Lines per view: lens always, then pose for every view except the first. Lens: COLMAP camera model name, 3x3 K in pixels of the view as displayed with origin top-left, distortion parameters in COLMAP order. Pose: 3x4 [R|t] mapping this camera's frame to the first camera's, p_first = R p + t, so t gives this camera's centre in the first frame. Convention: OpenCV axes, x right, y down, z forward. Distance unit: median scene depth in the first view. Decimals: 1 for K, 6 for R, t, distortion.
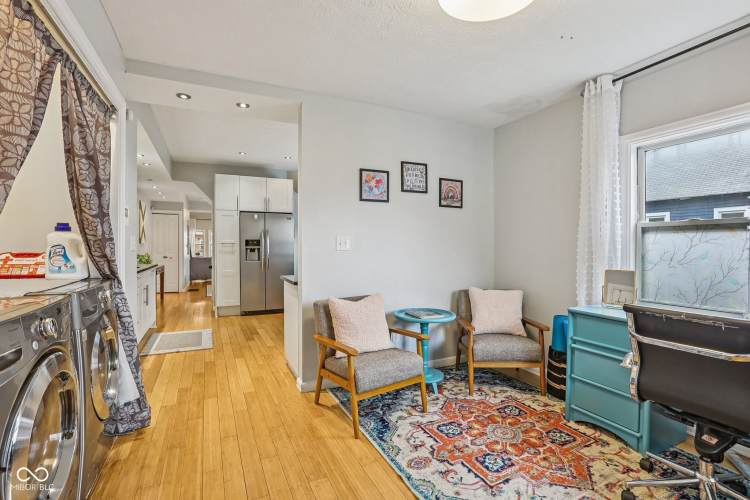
lens RADIAL K [[348.9, 0, 371.0], [0, 348.9, 247.1], [0, 0, 1]] dist [-0.042350, 0.007566]
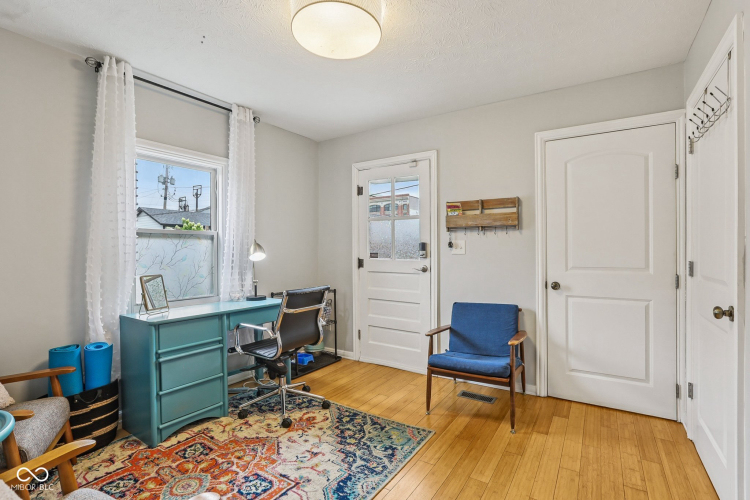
lens RADIAL K [[348.9, 0, 376.7], [0, 348.9, 253.0], [0, 0, 1]] dist [-0.042350, 0.007566]
pose [[-0.531198, -0.002056, 0.847245, -0.351679], [0.005993, 0.999963, 0.006184, 0.001698], [-0.847226, 0.008363, -0.531166, 0.725764]]
